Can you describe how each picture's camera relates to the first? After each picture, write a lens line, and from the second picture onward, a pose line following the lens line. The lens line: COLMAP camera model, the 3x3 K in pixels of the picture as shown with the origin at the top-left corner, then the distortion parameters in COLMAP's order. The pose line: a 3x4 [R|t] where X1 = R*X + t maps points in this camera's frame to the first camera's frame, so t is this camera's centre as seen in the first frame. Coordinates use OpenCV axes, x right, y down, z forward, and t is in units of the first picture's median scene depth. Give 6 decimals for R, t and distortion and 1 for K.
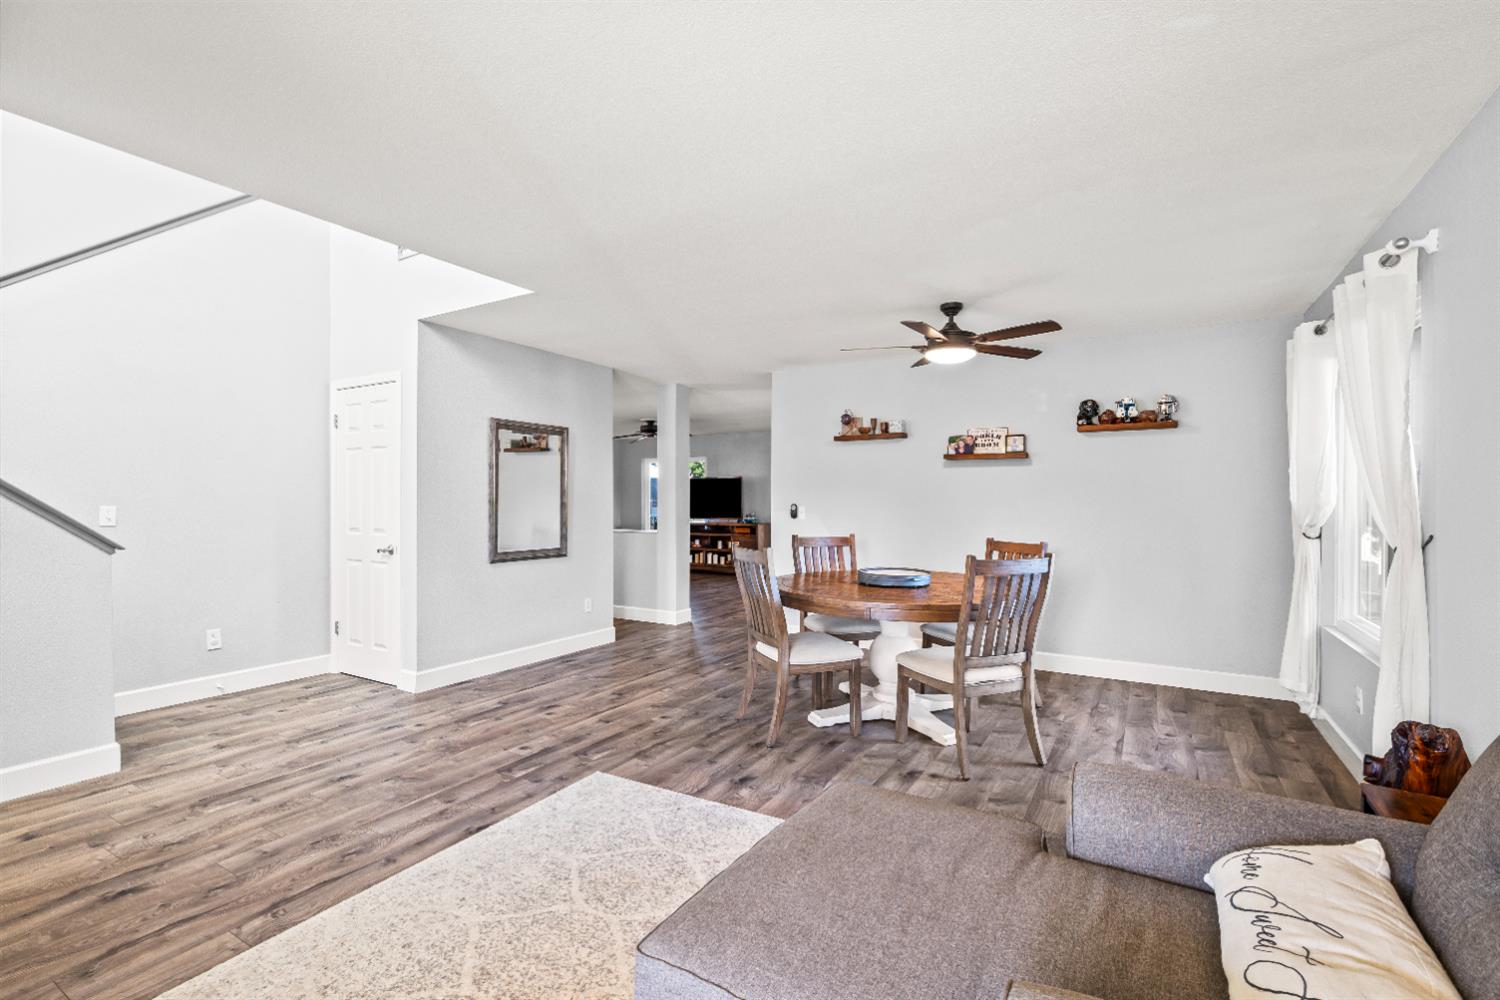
lens RADIAL K [[673.0, 0, 759.4], [0, 673.0, 516.4], [0, 0, 1]] dist [-0.000307, -0.000264]
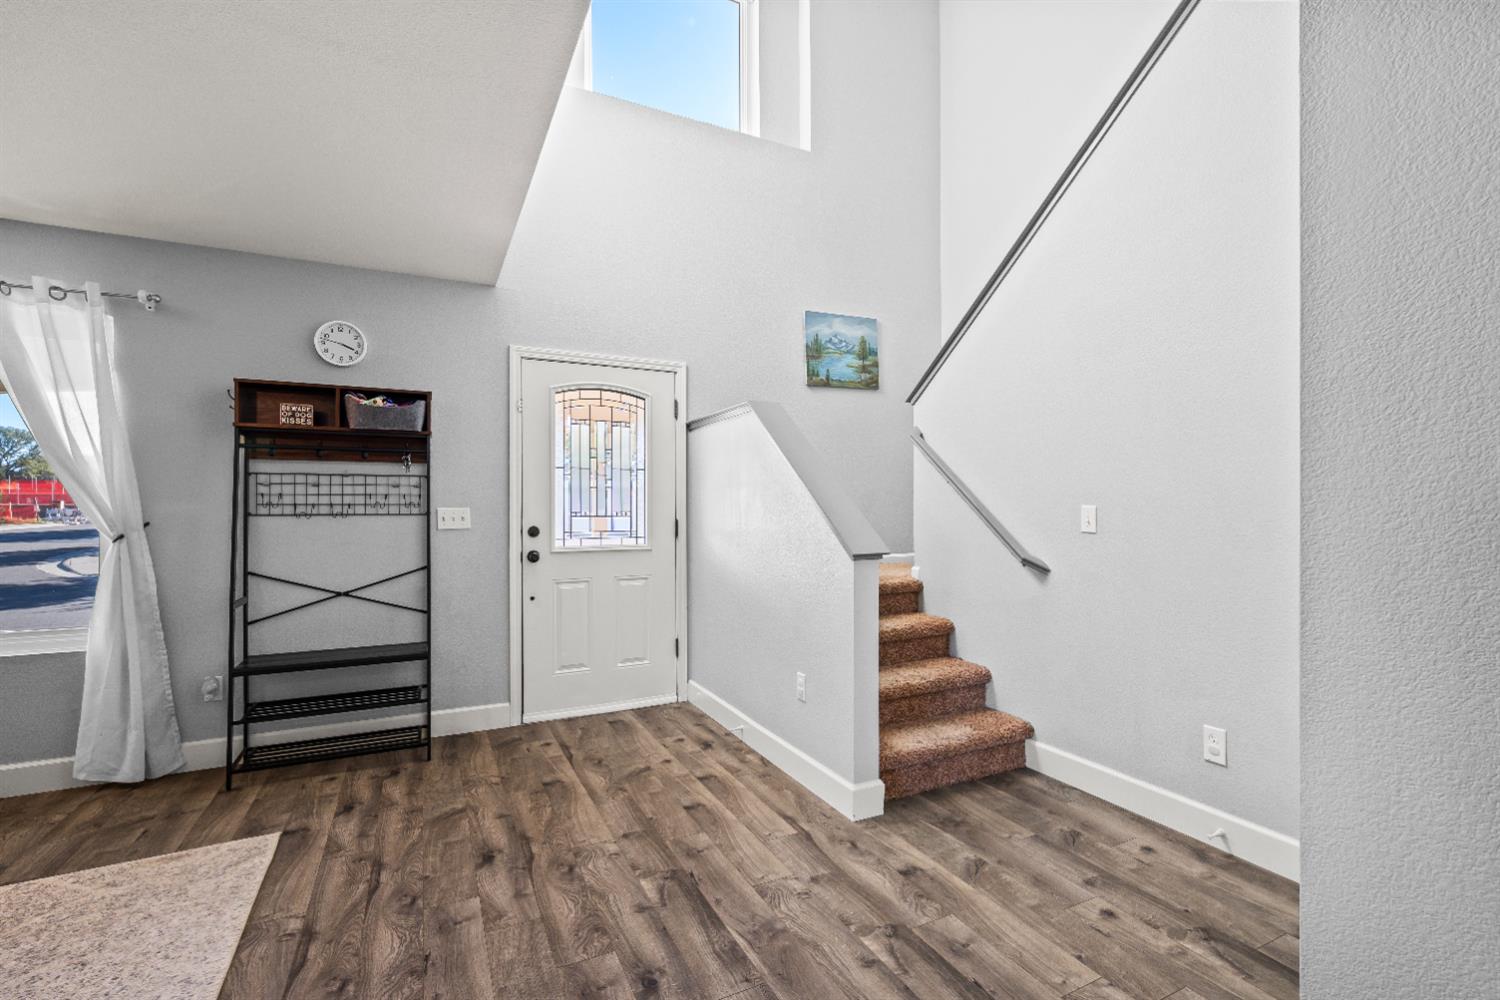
lens RADIAL K [[665.5, 0, 753.7], [0, 665.5, 504.3], [0, 0, 1]] dist [-0.001137, -0.000223]
pose [[-0.546620, -0.002669, -0.837376, -0.182882], [-0.018060, 0.999800, 0.008602, -0.017484], [0.837186, 0.019825, -0.546559, 1.257590]]
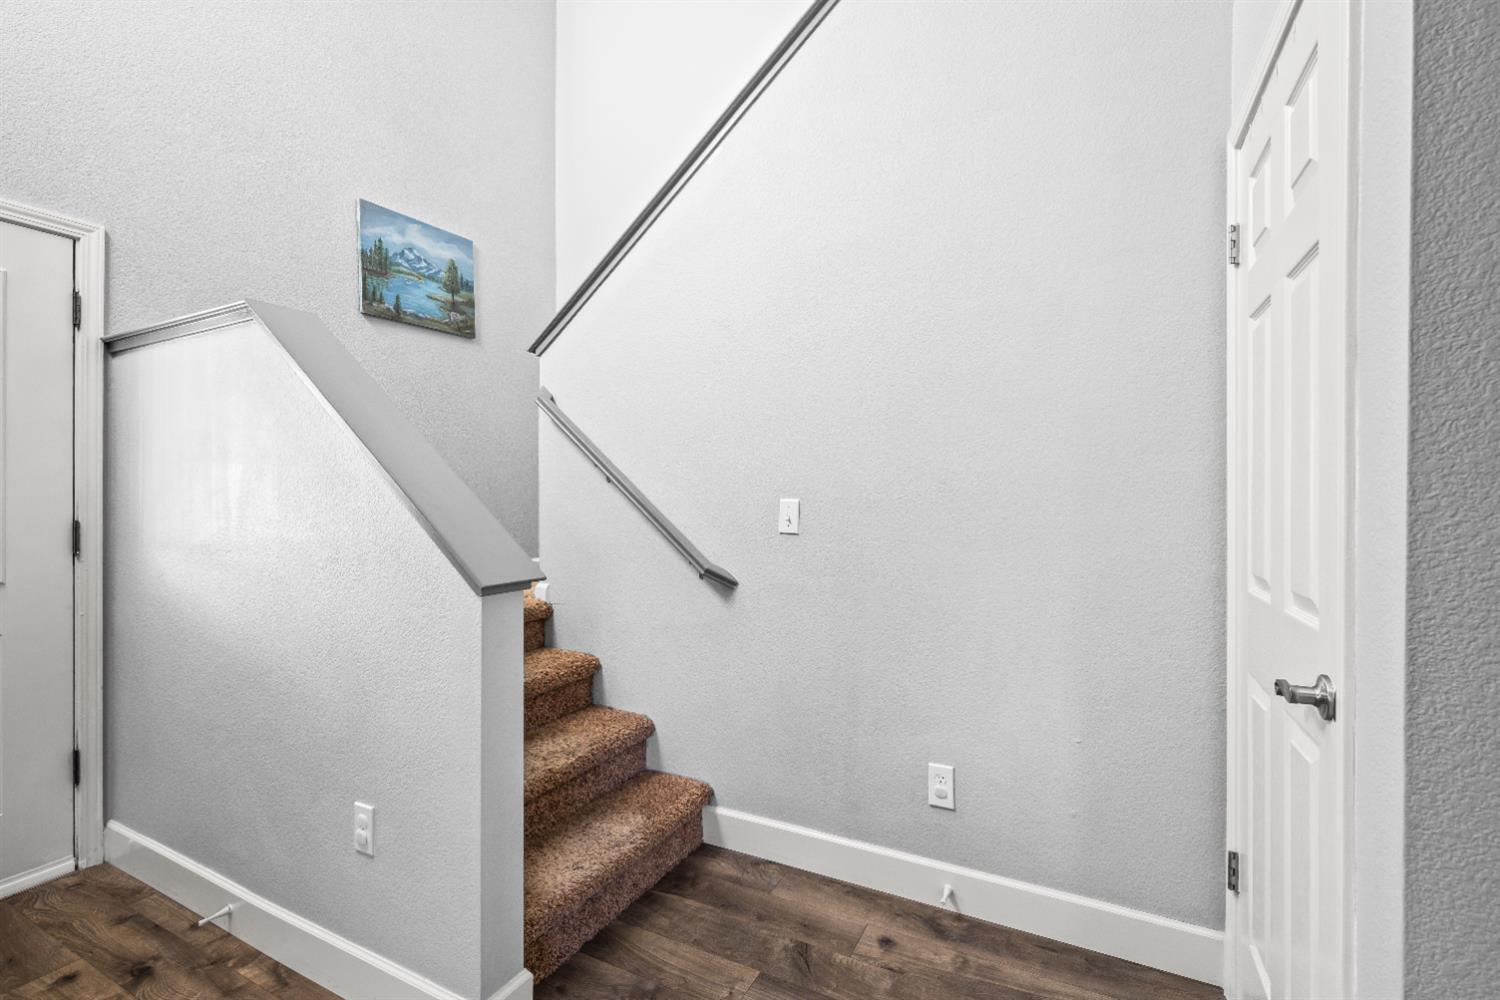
lens RADIAL K [[657.8, 0, 748.9], [0, 657.8, 498.7], [0, 0, 1]] dist [-0.000943, -0.000351]
pose [[0.056499, -0.001427, -0.998402, -0.468154], [-0.026552, 0.999643, -0.002932, -0.013427], [0.998050, 0.026675, 0.056441, 1.076298]]
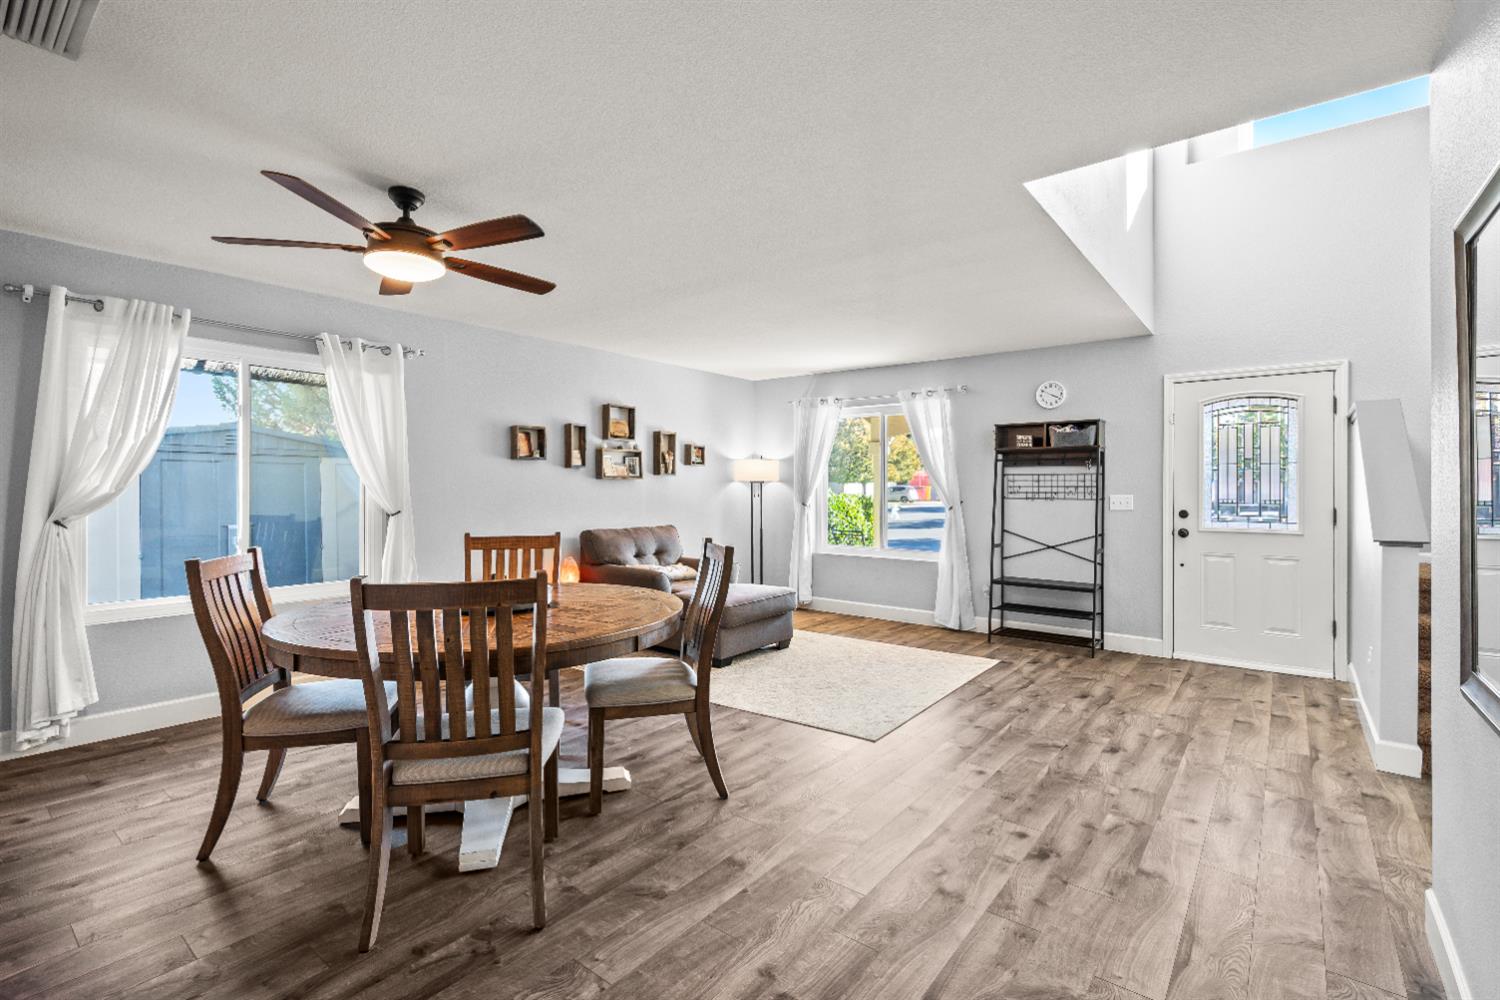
lens RADIAL K [[674.4, 0, 752.1], [0, 674.4, 493.8], [0, 0, 1]] dist [0.001173, 0.000214]
pose [[-0.990521, -0.006455, 0.137210, -0.179545], [-0.002274, 0.999529, 0.030605, -0.043851], [-0.137343, 0.030003, -0.990069, 1.949084]]
